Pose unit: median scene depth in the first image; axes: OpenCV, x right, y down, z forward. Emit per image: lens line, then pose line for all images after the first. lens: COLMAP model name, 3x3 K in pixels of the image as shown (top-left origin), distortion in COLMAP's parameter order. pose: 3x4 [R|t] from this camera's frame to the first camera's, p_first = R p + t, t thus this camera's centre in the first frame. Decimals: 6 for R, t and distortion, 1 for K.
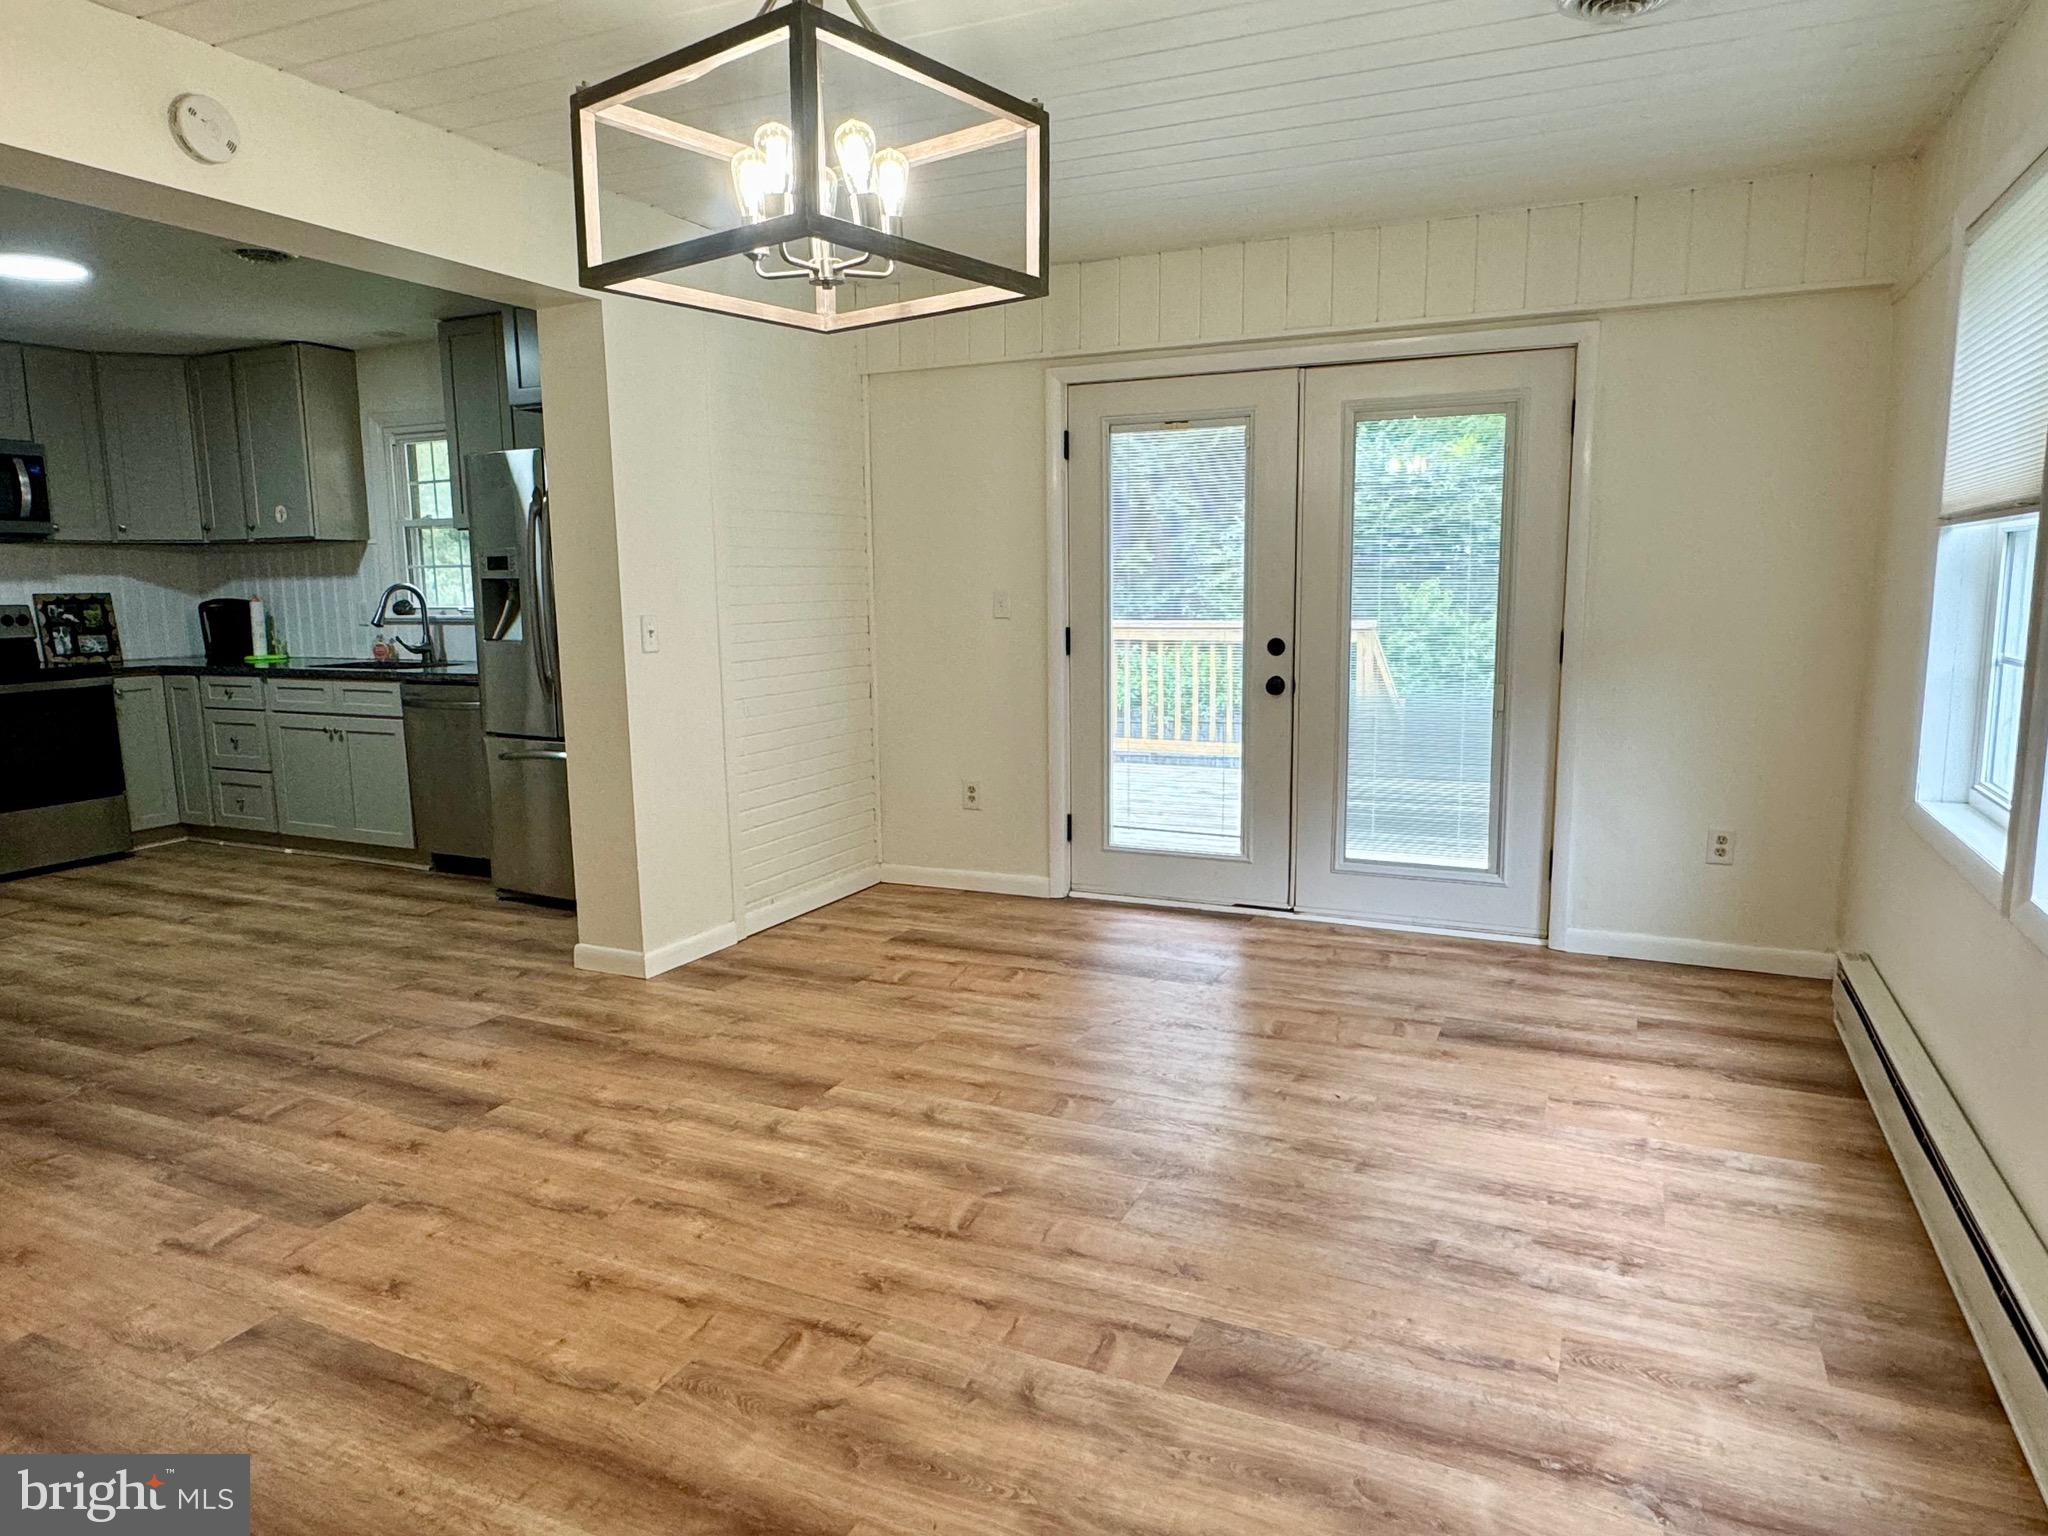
lens RADIAL K [[1279.7, 0, 1015.3], [0, 1279.7, 779.9], [0, 0, 1]] dist [-0.001741, -0.000733]
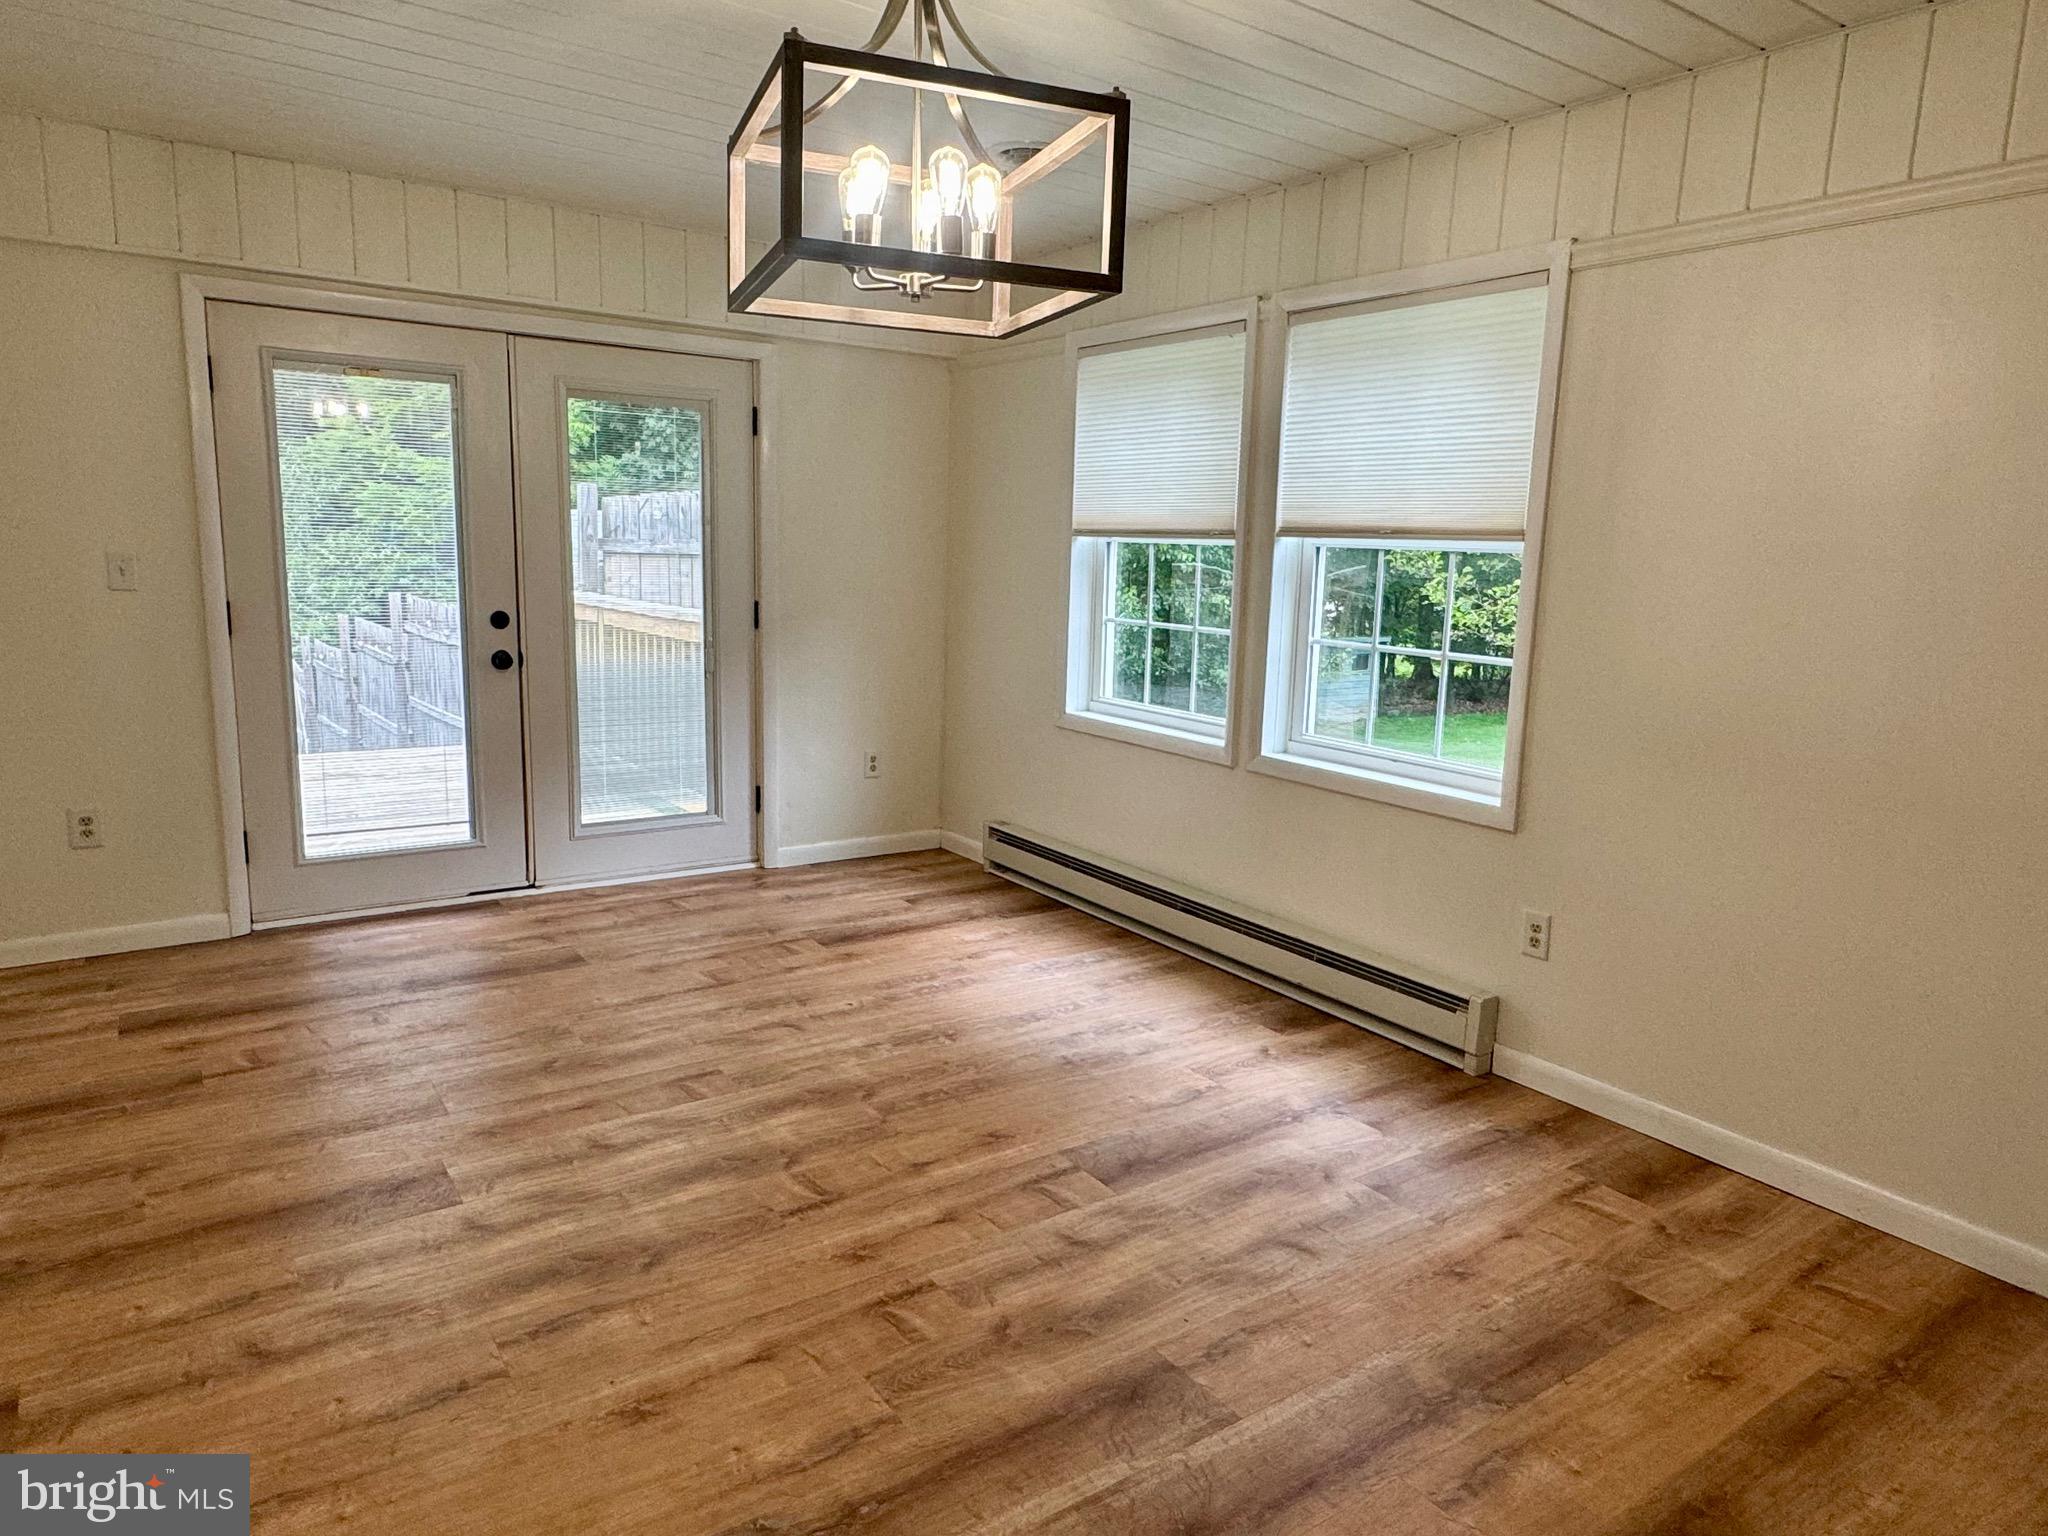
lens RADIAL K [[1280.3, 0, 1024.0], [0, 1280.3, 768.0], [0, 0, 1]] dist [-0.001096, 0.001093]
pose [[0.498380, -0.123723, 0.858085, -0.549065], [0.099197, 0.991402, 0.085331, -0.044930], [-0.861265, 0.042593, 0.506369, 0.213477]]
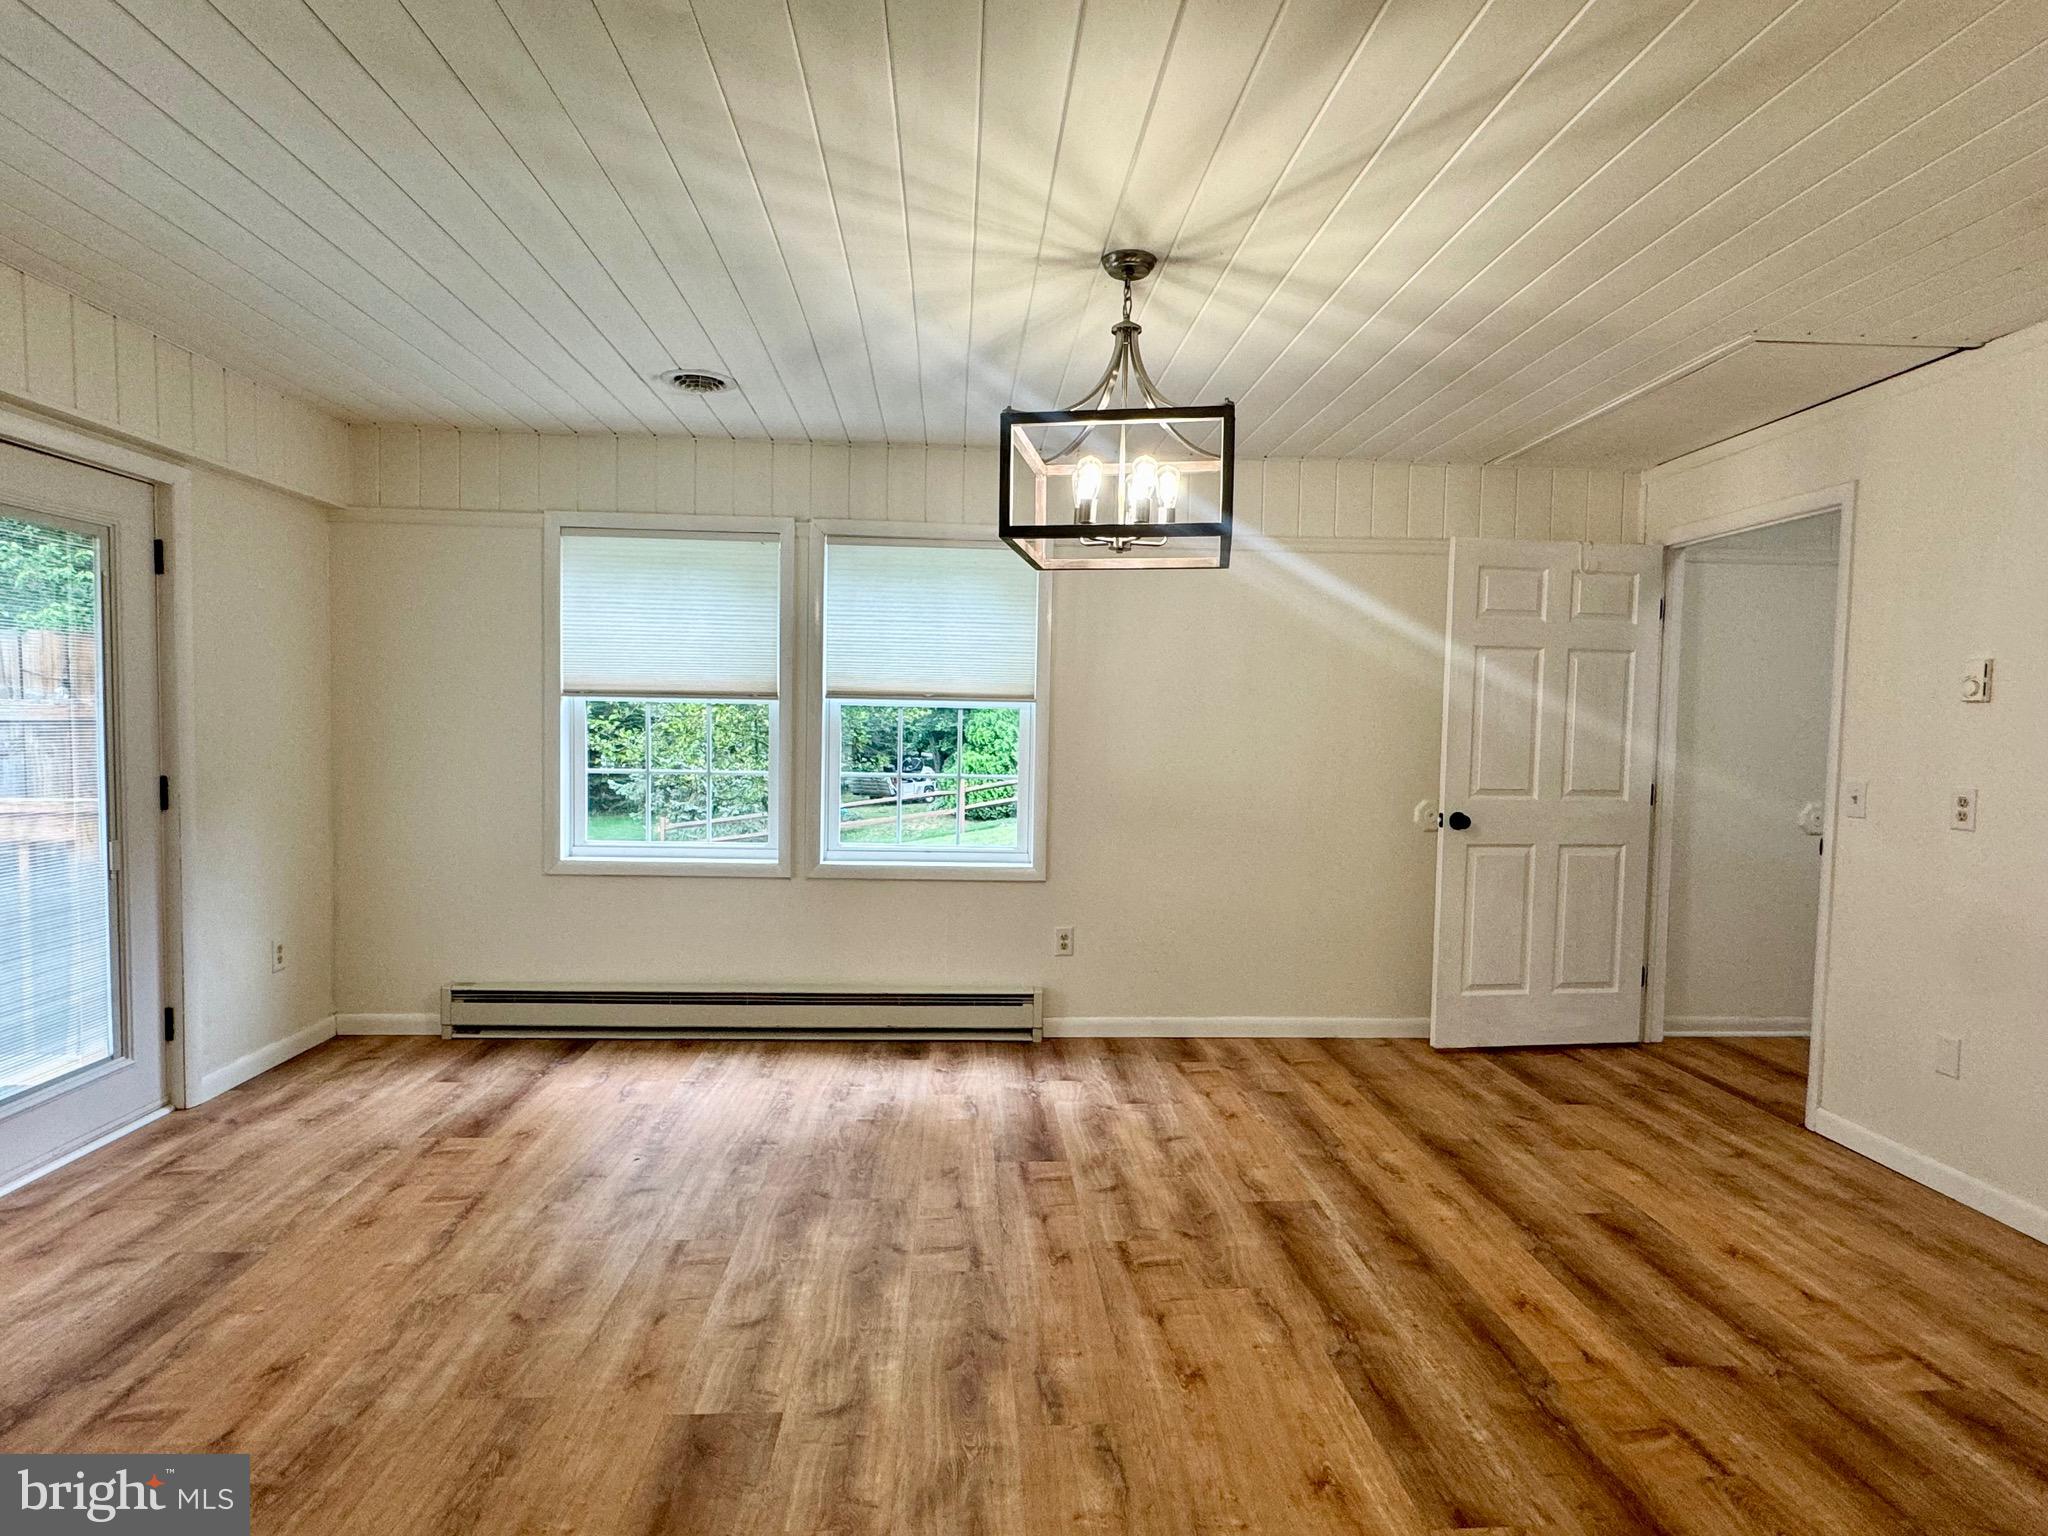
lens RADIAL K [[1085.5, 0, 1024.0], [0, 1085.5, 768.0], [0, 0, 1]] dist [0.000468, 0.000366]
pose [[-0.482290, -0.038826, 0.875151, -0.664083], [0.121785, 0.986344, 0.110874, -0.151031], [-0.867505, 0.160054, -0.470976, 0.927394]]
